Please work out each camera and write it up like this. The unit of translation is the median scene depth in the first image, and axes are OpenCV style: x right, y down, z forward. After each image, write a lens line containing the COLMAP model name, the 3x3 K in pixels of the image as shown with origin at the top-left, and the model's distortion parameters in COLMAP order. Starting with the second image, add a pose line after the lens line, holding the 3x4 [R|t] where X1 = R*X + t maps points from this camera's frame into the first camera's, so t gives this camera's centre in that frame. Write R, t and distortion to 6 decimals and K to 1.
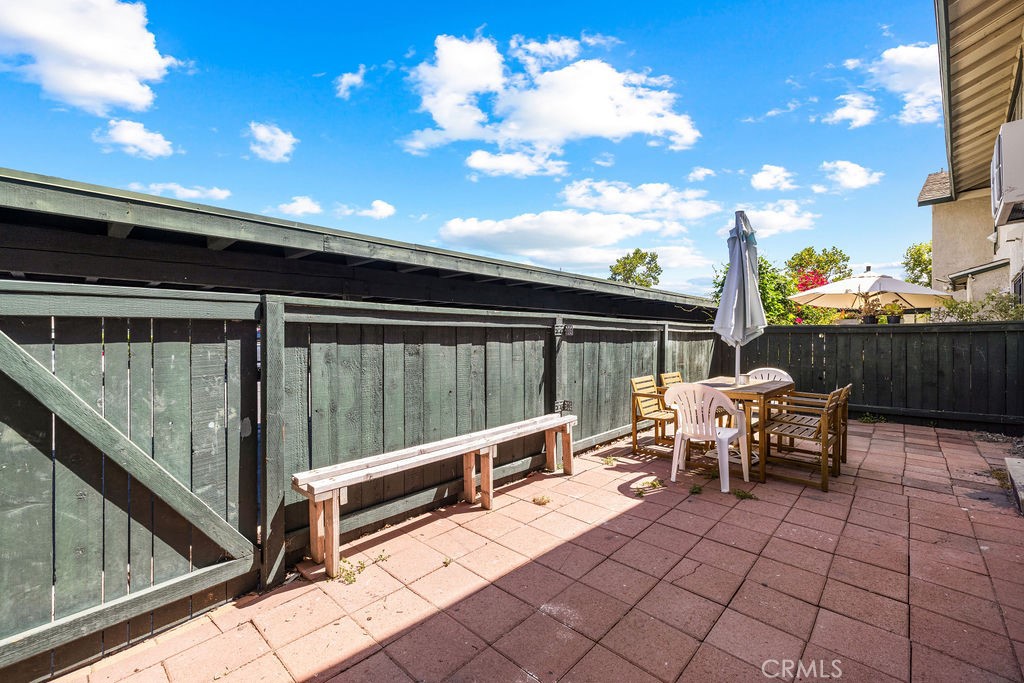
lens RADIAL K [[430.5, 0, 509.4], [0, 430.5, 336.2], [0, 0, 1]] dist [0.004260, -0.000783]
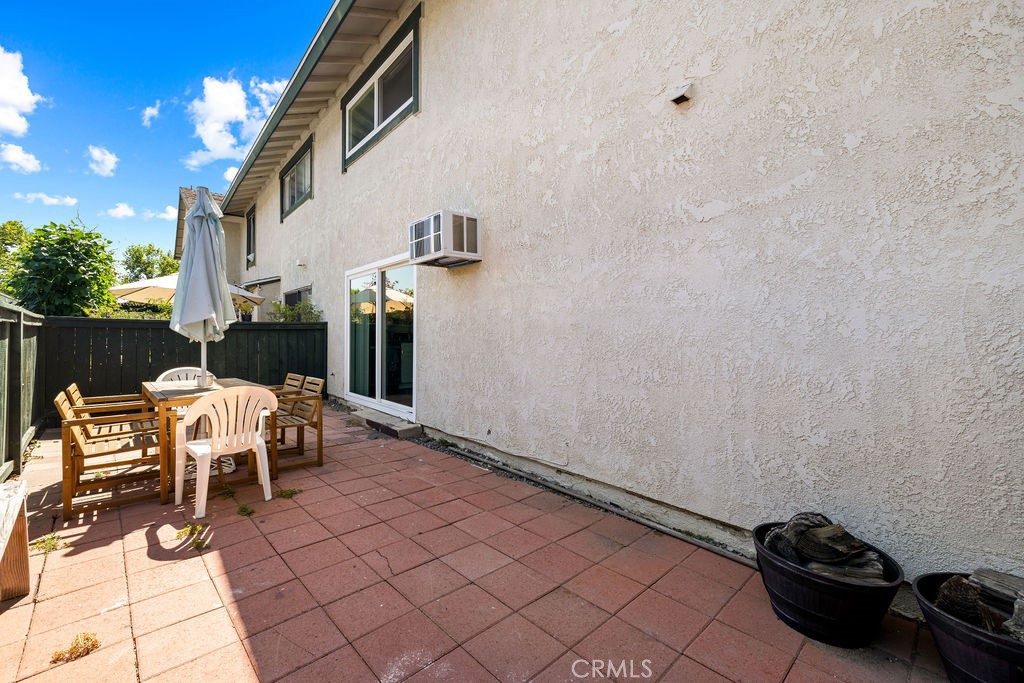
lens RADIAL K [[430.5, 0, 507.4], [0, 430.5, 338.3], [0, 0, 1]] dist [0.004260, -0.000783]
pose [[0.060295, -0.010960, 0.998120, -0.425070], [0.000044, 0.999940, 0.010978, 0.005906], [-0.998181, -0.000618, 0.060292, 0.473951]]
